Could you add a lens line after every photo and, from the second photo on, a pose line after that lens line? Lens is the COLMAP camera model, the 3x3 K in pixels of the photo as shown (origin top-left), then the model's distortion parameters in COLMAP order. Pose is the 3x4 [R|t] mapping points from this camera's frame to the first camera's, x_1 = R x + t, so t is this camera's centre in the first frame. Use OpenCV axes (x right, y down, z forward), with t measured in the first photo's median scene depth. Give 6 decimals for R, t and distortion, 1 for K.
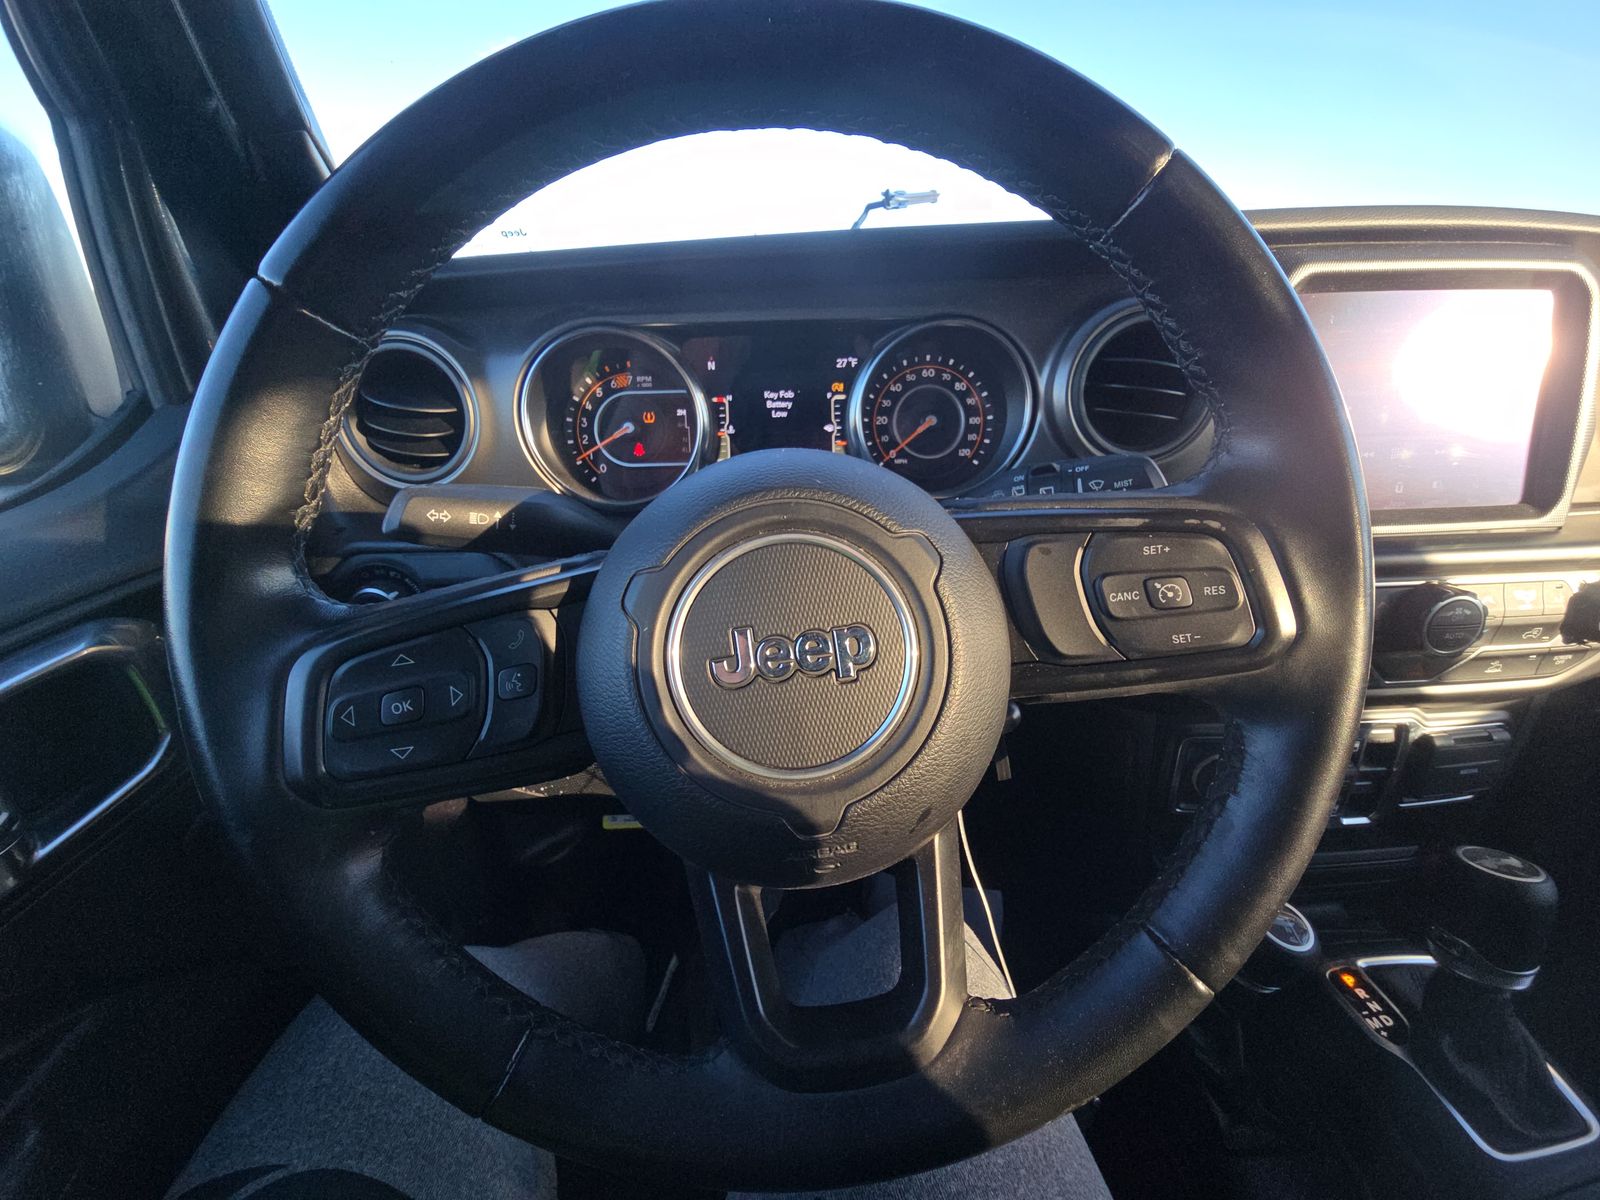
lens RADIAL K [[647.9, 0, 794.3], [0, 647.9, 600.6], [0, 0, 1]] dist [-0.002497, -0.001959]
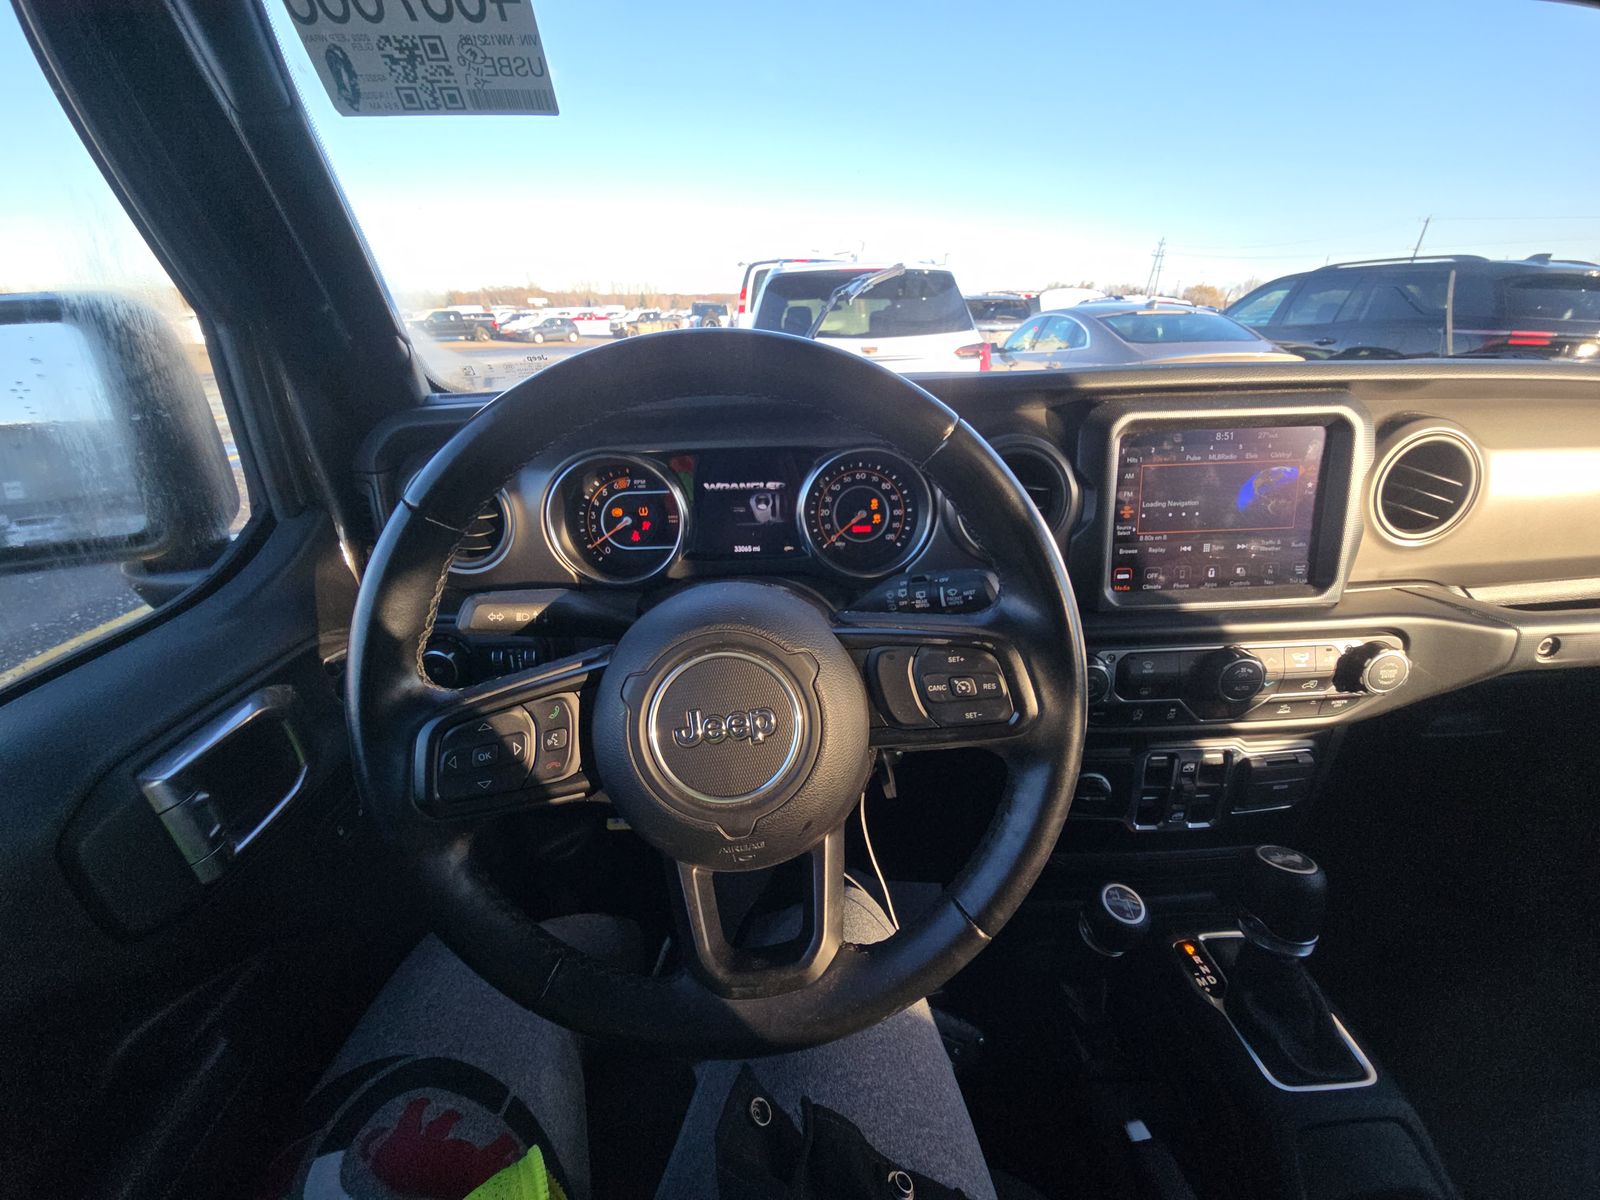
lens RADIAL K [[647.9, 0, 795.2], [0, 647.9, 597.5], [0, 0, 1]] dist [-0.002497, -0.001959]
pose [[0.999997, 0.002366, -0.000750, 0.107822], [-0.002367, 0.999997, -0.000459, -0.150345], [0.000749, 0.000461, 1.000000, -0.394910]]
